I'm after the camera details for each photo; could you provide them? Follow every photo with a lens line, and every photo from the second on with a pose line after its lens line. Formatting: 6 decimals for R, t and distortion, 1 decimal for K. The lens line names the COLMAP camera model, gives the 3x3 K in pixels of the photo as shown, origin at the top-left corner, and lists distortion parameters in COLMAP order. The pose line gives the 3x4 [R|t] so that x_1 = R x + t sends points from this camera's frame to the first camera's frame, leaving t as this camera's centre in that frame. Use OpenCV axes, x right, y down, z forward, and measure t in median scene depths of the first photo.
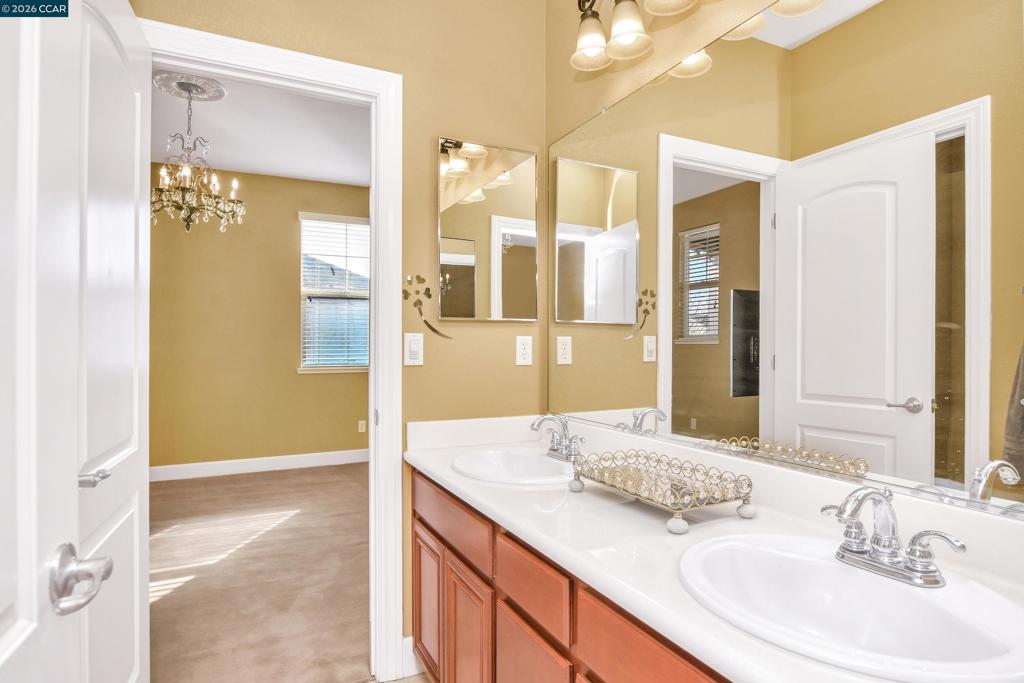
lens RADIAL K [[563.8, 0, 526.2], [0, 563.8, 352.3], [0, 0, 1]] dist [-0.029366, 0.015527]
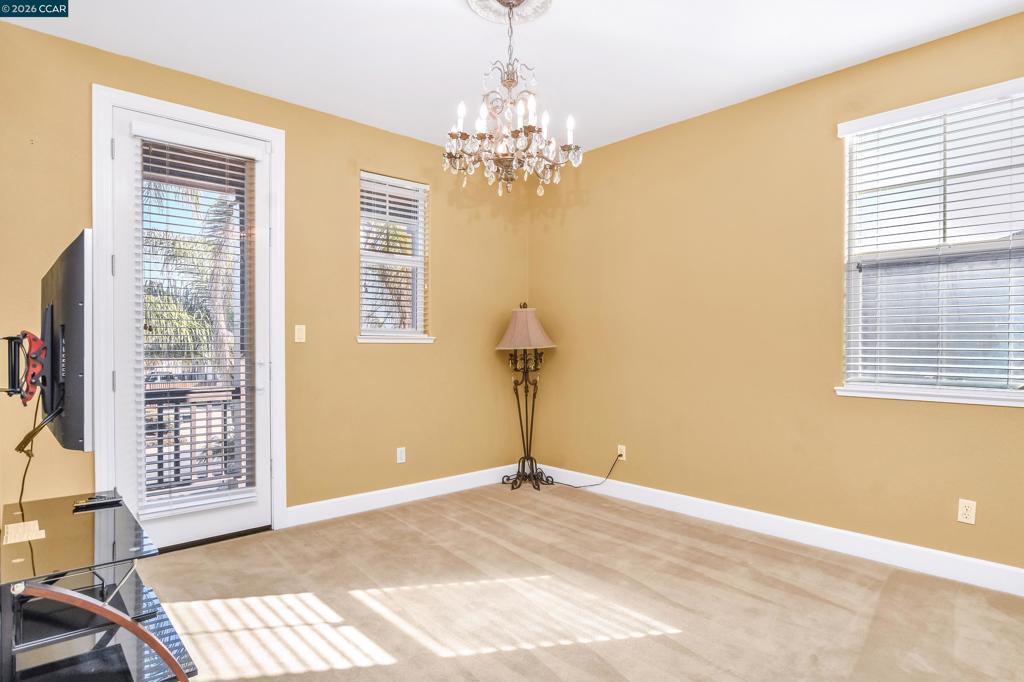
lens RADIAL K [[563.8, 0, 526.2], [0, 563.8, 351.8], [0, 0, 1]] dist [-0.029366, 0.015527]
pose [[0.274748, 0.018235, -0.961343, 0.106003], [-0.020800, 0.999699, 0.013018, -0.012295], [0.961291, 0.016419, 0.275045, 0.694535]]
